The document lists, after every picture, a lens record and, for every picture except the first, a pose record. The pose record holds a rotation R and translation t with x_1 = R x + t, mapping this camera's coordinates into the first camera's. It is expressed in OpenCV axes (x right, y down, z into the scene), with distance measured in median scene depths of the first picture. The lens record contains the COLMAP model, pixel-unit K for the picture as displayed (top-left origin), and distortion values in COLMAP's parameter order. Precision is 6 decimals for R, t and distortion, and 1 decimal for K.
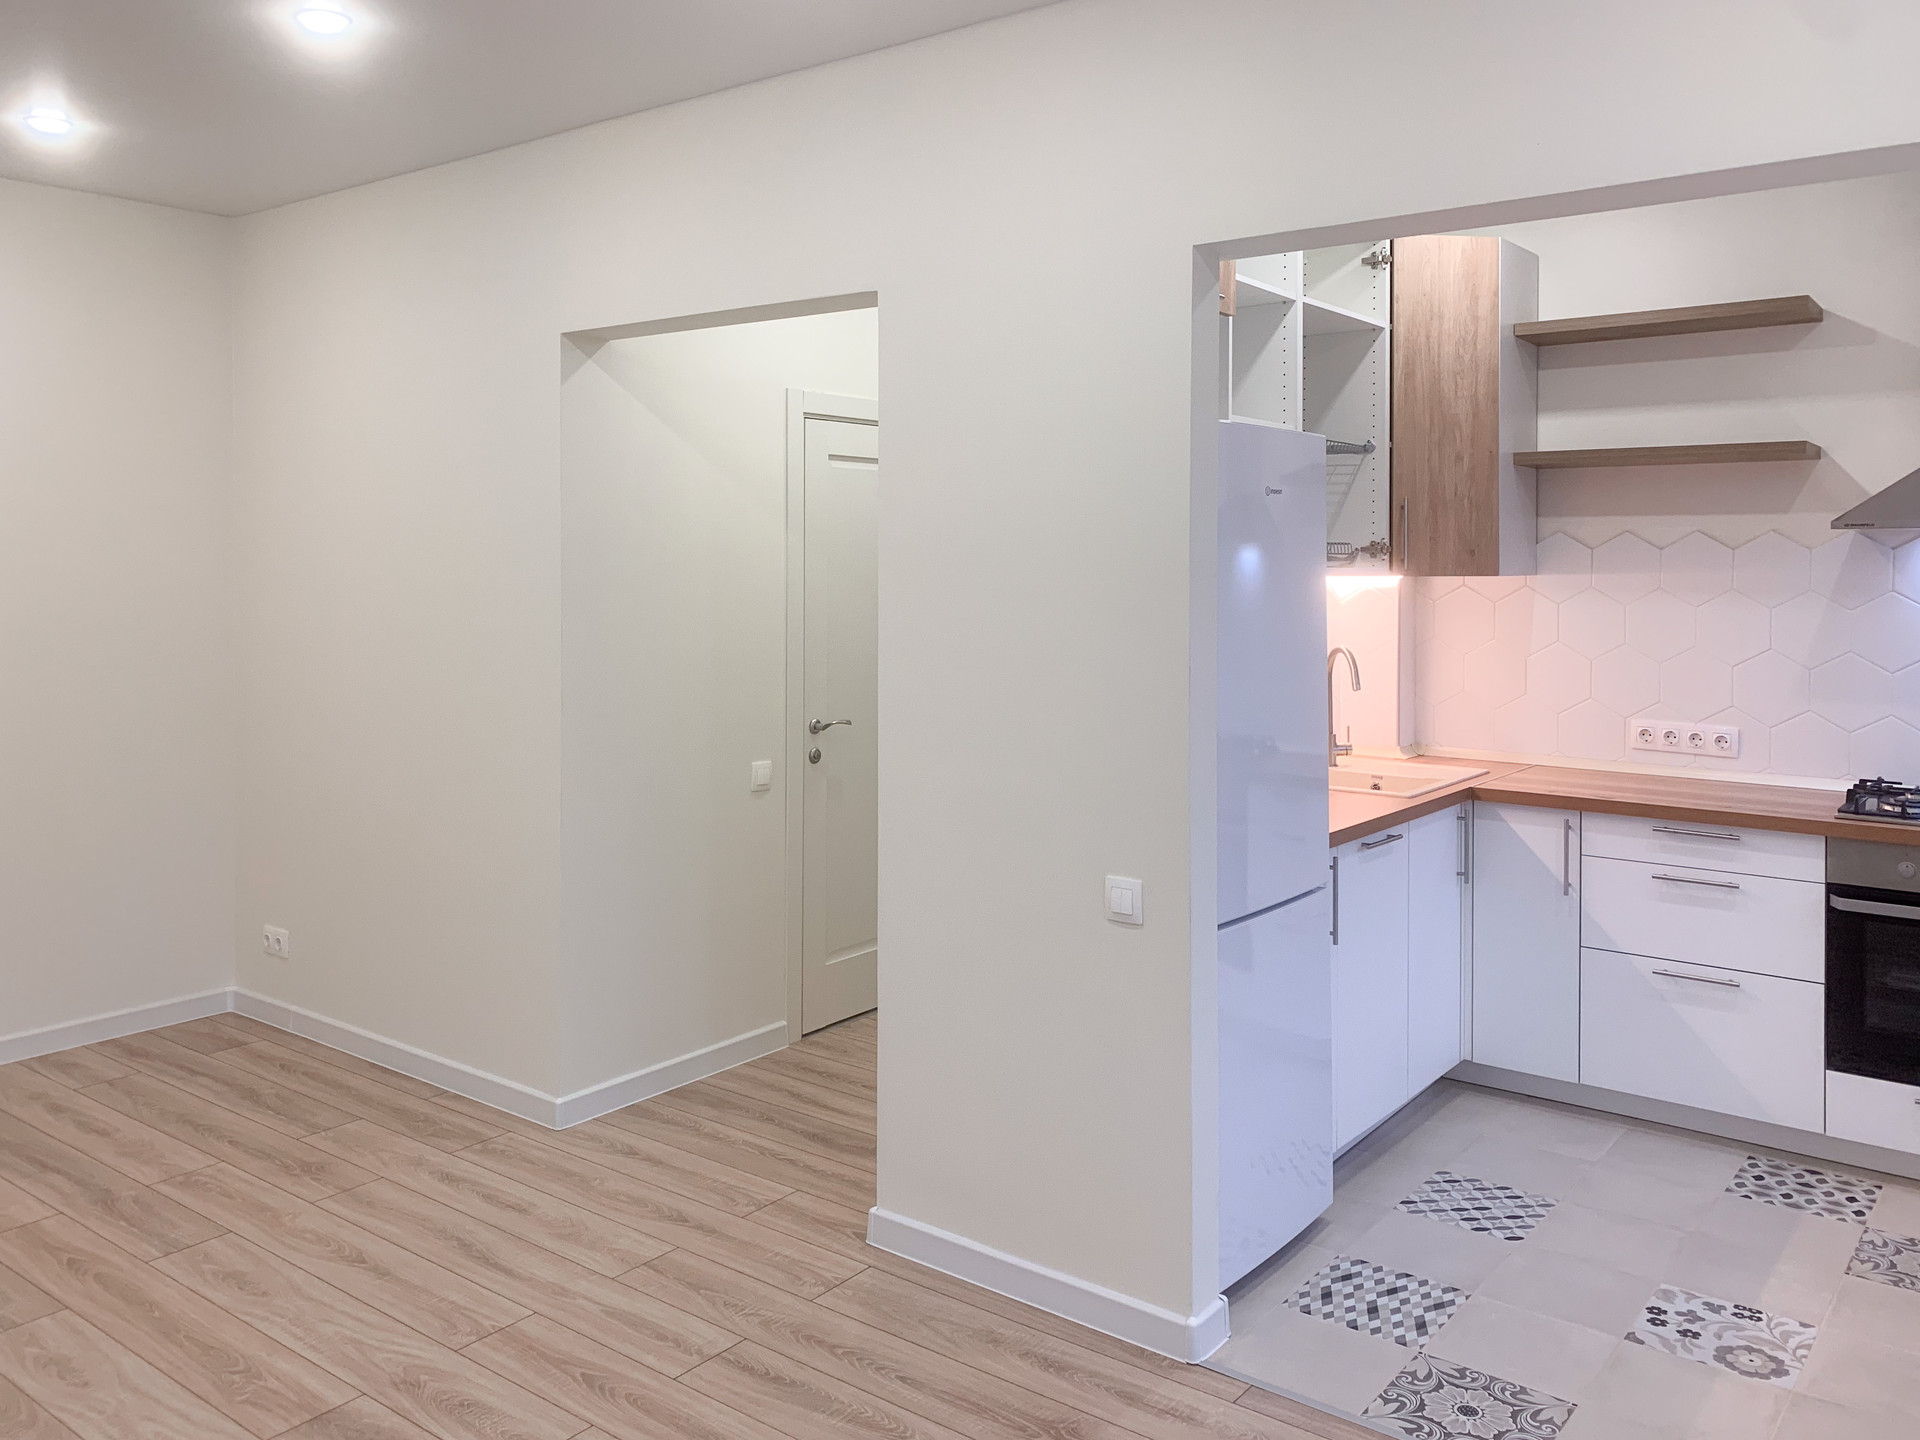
lens RADIAL K [[1576.4, 0, 927.0], [0, 1576.4, 543.8], [0, 0, 1]] dist [0.006295, -0.003467]
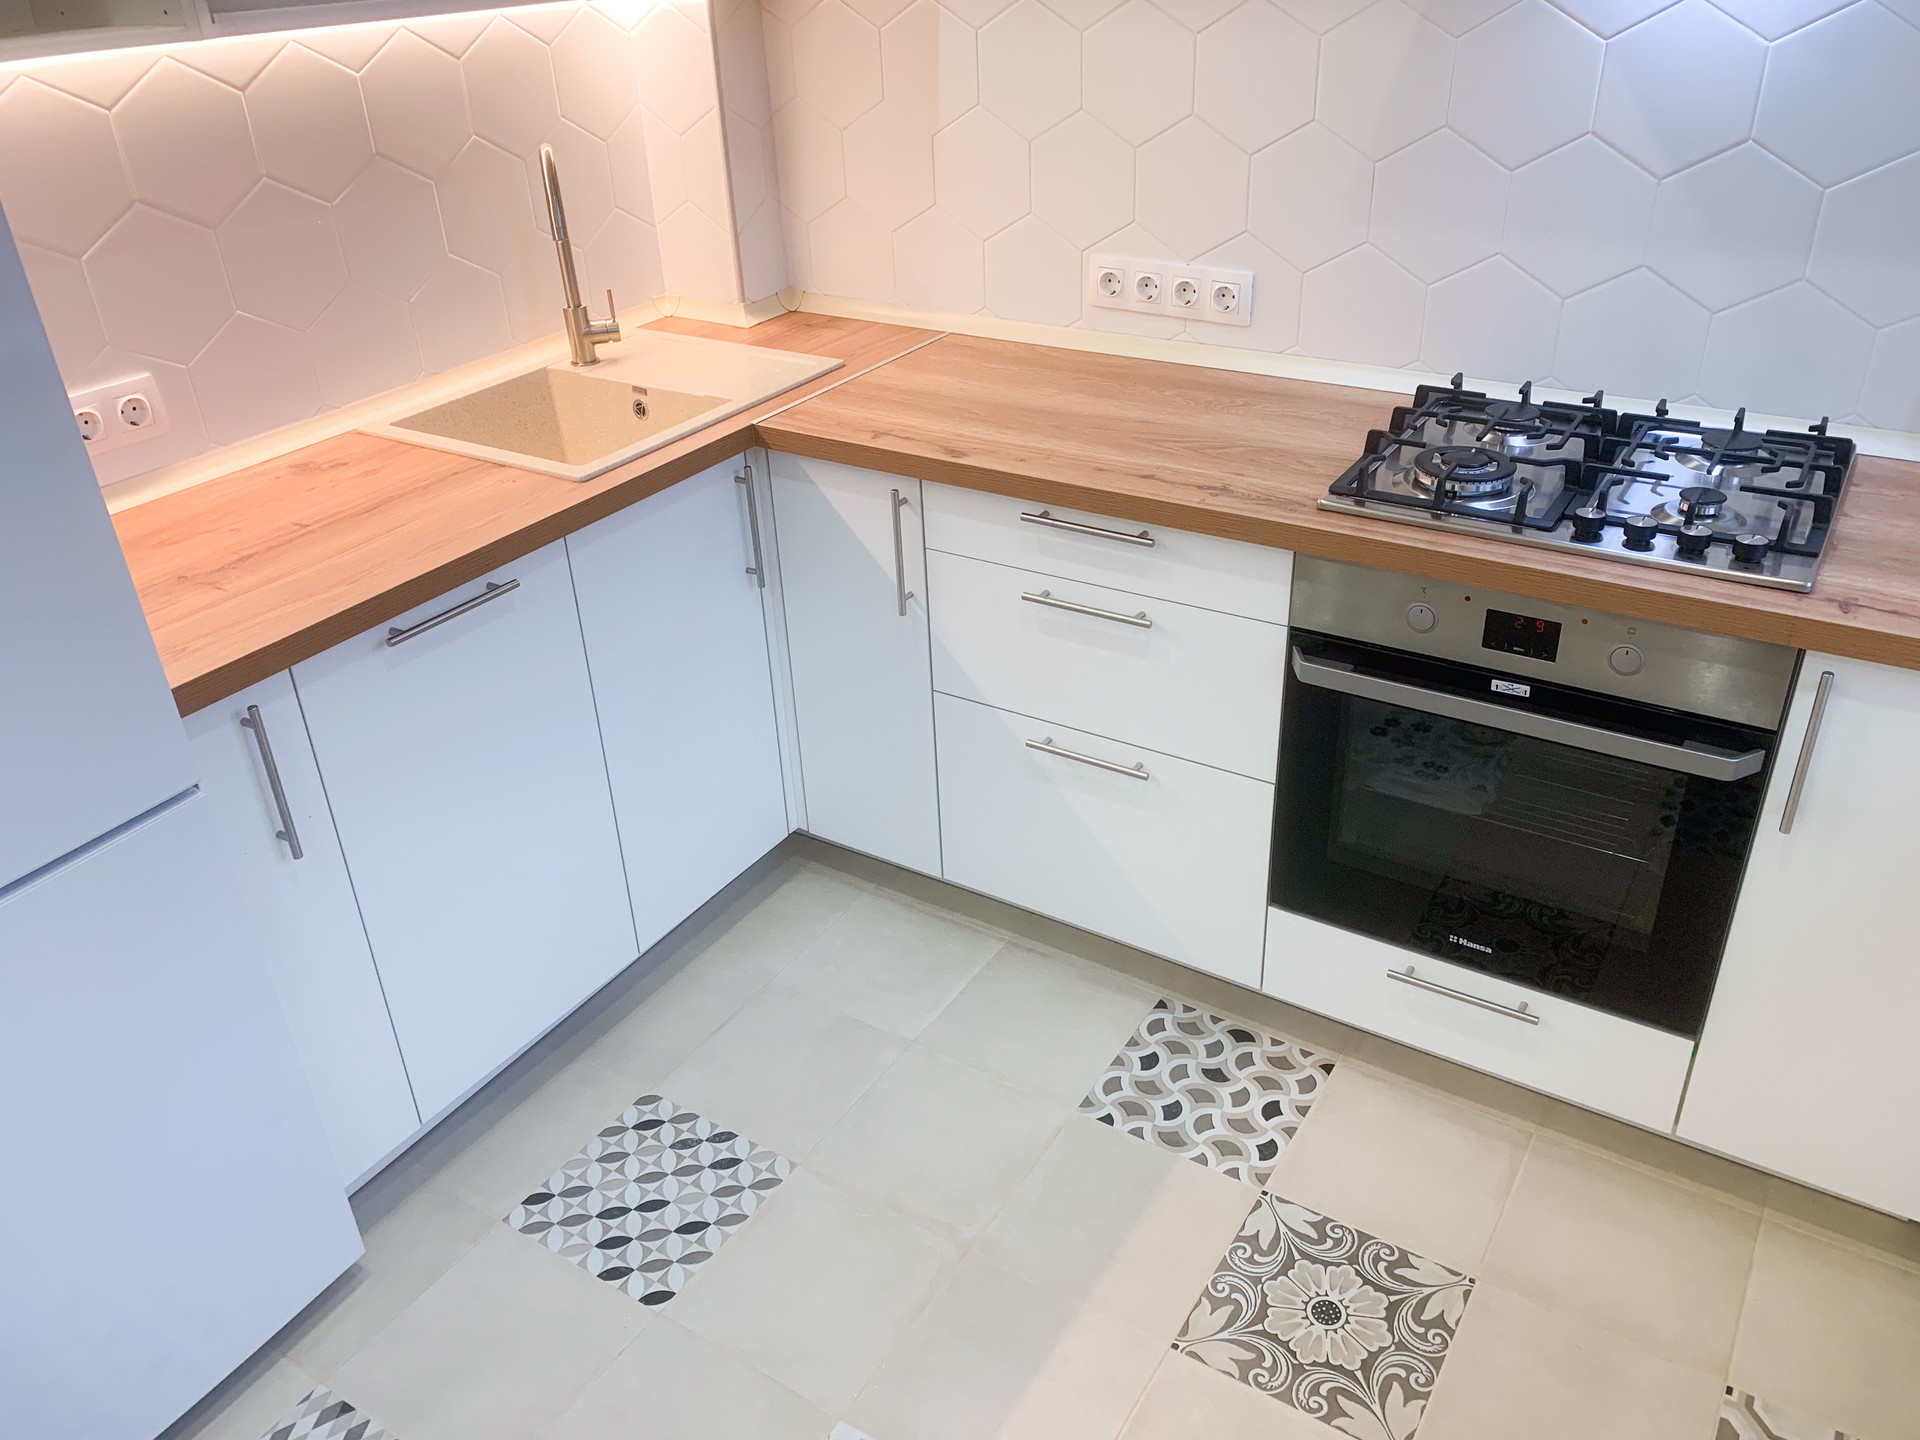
lens RADIAL K [[1576.4, 0, 898.1], [0, 1576.4, 766.0], [0, 0, 1]] dist [0.006295, -0.003467]
pose [[0.994061, -0.085838, 0.066898, 0.369400], [0.041815, 0.868790, 0.493412, -0.011578], [-0.100474, -0.487684, 0.867219, 0.490561]]
